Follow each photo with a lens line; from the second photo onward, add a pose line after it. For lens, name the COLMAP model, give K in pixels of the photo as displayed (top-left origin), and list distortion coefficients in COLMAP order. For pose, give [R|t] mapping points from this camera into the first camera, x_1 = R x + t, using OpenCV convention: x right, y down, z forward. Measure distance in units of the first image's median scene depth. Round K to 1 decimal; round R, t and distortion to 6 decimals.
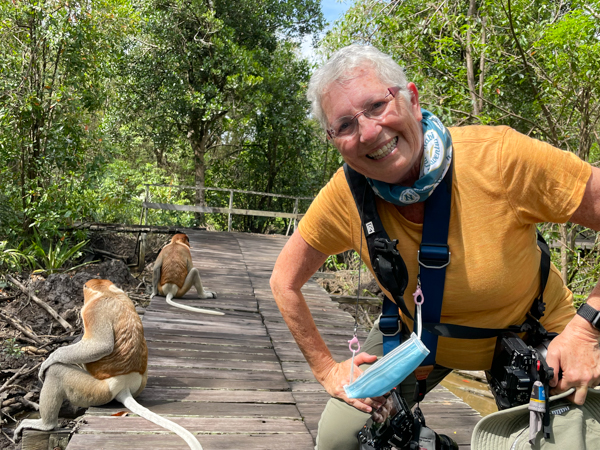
lens RADIAL K [[539.7, 0, 298.9], [0, 539.7, 226.1], [0, 0, 1]] dist [0.013630, 0.003303]
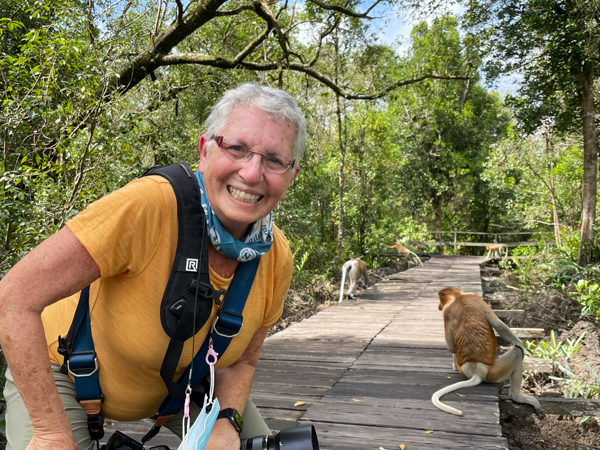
lens RADIAL K [[609.8, 0, 299.2], [0, 609.8, 225.4], [0, 0, 1]] dist [0.023281, 0.000000]
pose [[0.906753, -0.073178, -0.415265, 0.235513], [0.039356, 0.995214, -0.089442, 0.069874], [0.419822, 0.064759, 0.905293, -1.009659]]
